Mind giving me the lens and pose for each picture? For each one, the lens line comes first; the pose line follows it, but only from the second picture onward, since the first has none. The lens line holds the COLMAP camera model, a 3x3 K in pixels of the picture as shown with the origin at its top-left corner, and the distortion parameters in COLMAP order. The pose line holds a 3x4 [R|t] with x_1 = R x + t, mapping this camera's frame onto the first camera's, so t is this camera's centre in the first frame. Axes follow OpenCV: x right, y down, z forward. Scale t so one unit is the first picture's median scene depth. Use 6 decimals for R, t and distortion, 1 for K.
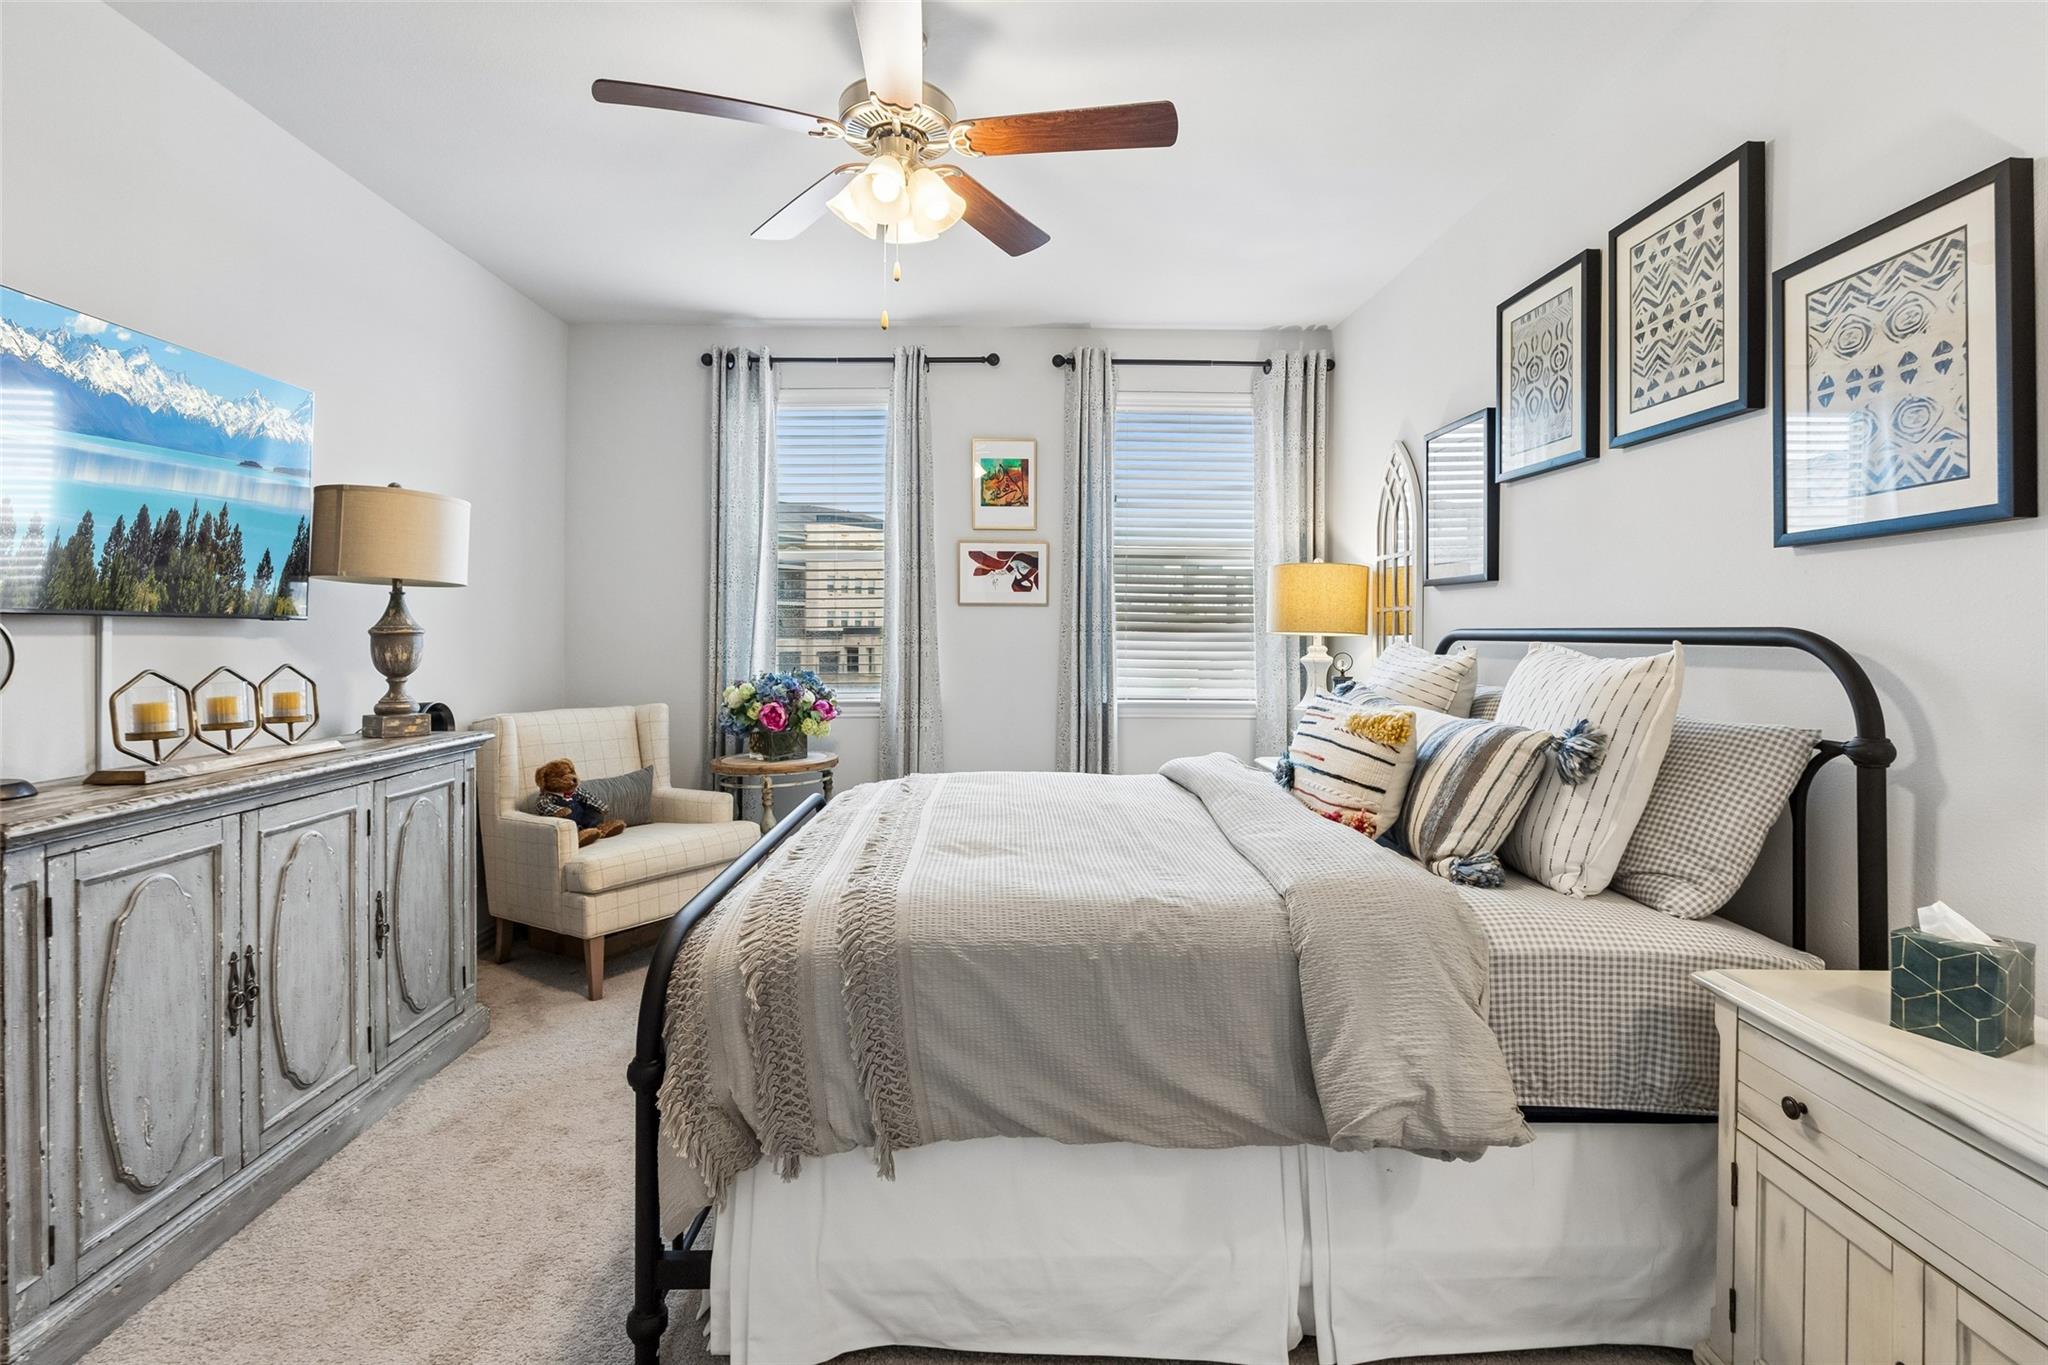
lens RADIAL K [[927.7, 0, 1024.7], [0, 927.7, 631.5], [0, 0, 1]] dist [0.003929, -0.000243]
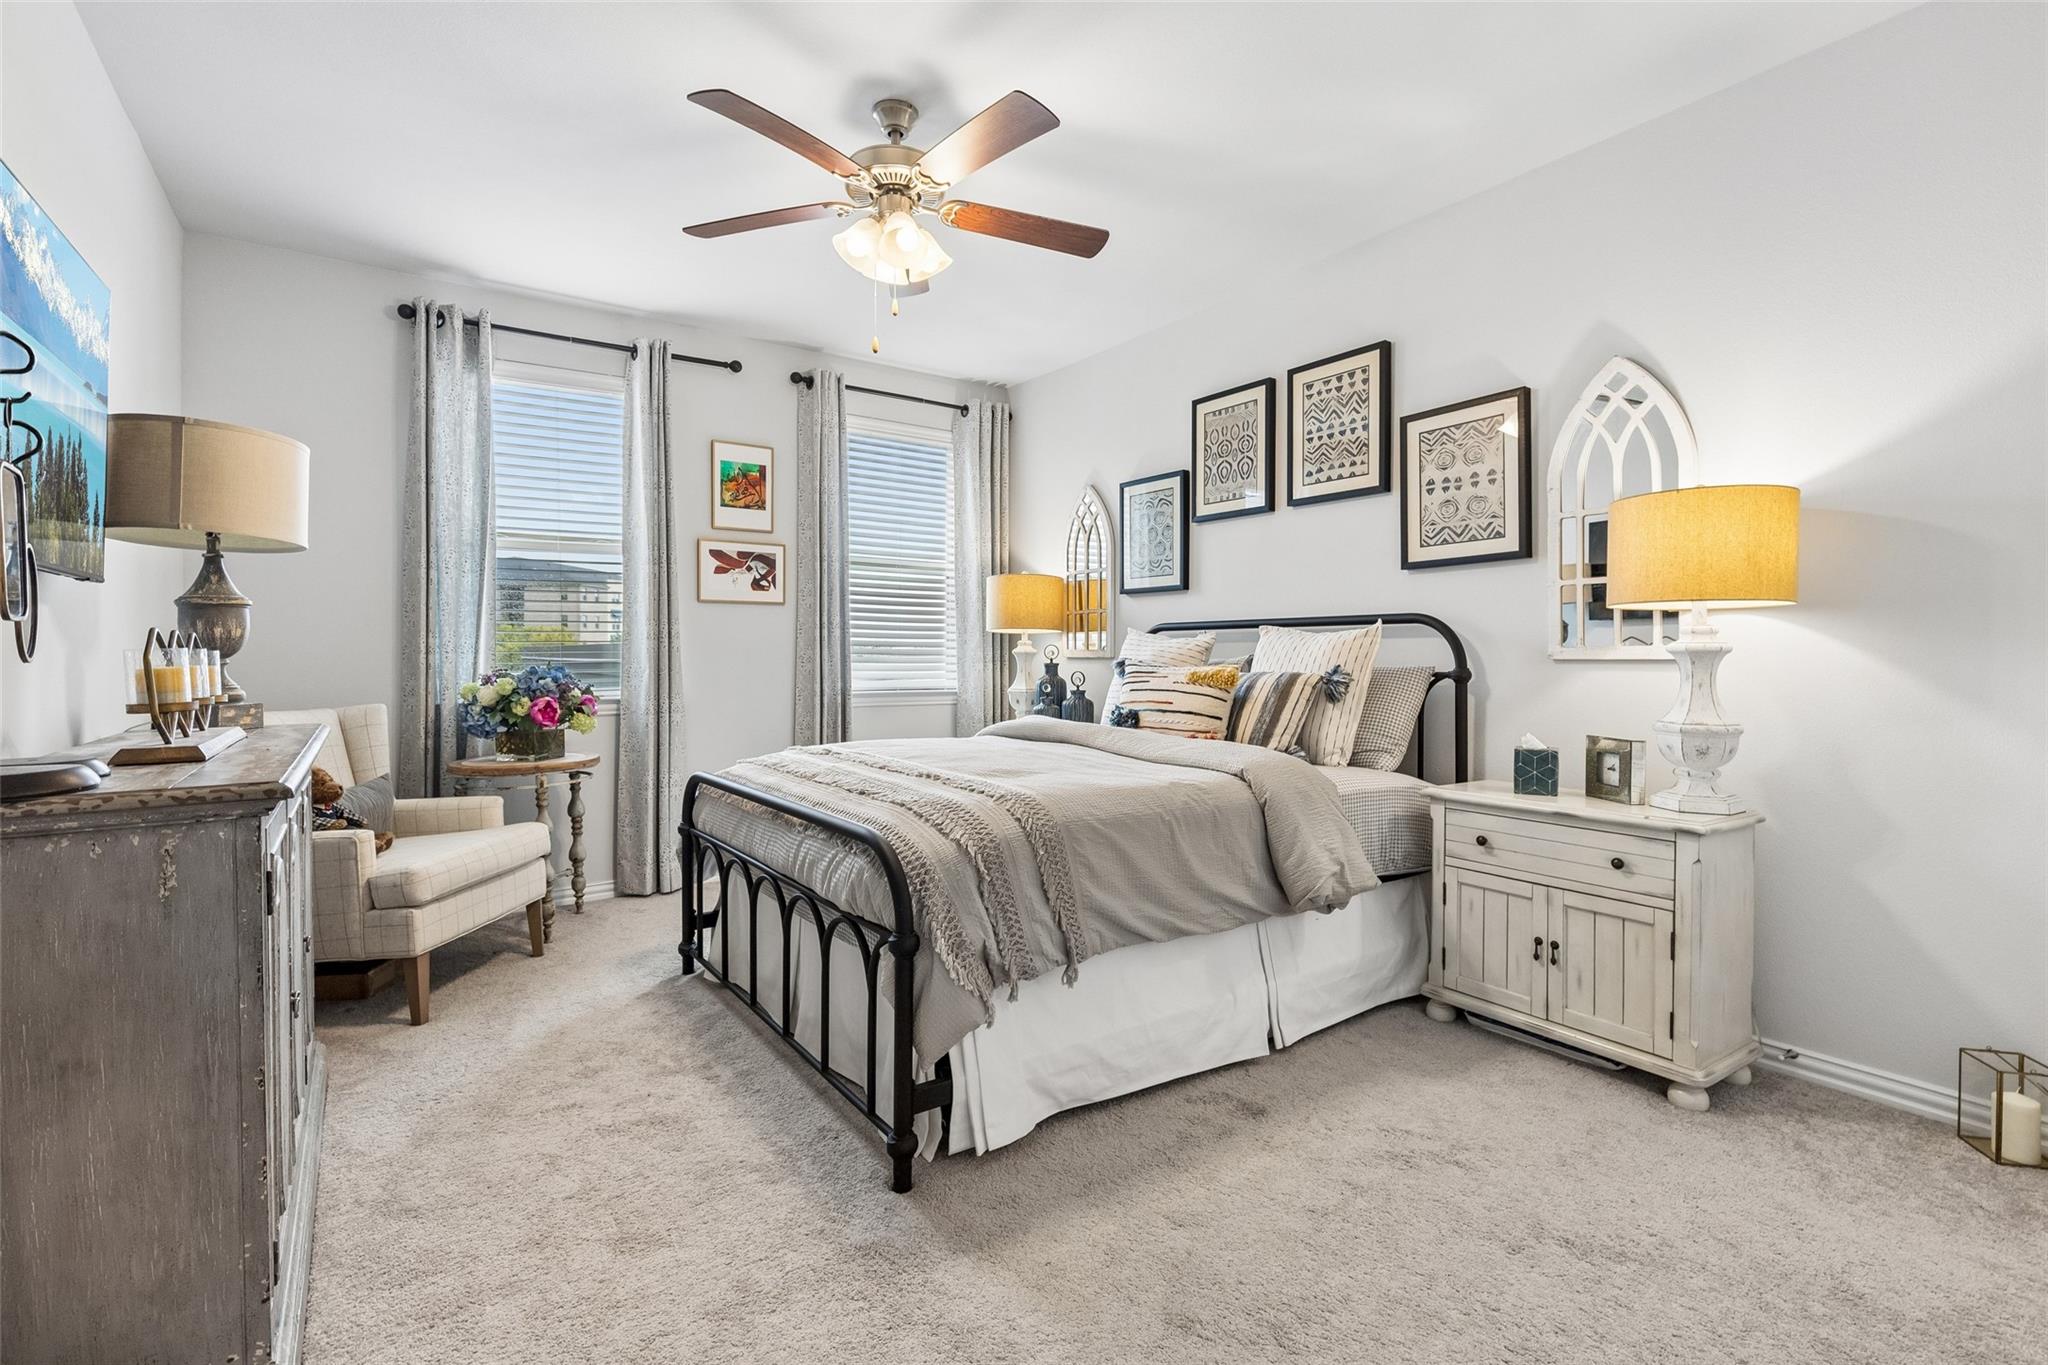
lens RADIAL K [[921.9, 0, 1016.2], [0, 921.9, 658.5], [0, 0, 1]] dist [0.008054, -0.000200]
pose [[0.839681, -0.005198, 0.543055, -0.658362], [0.002331, 0.999979, 0.005967, 0.057434], [-0.543075, -0.003744, 0.839676, -0.084263]]
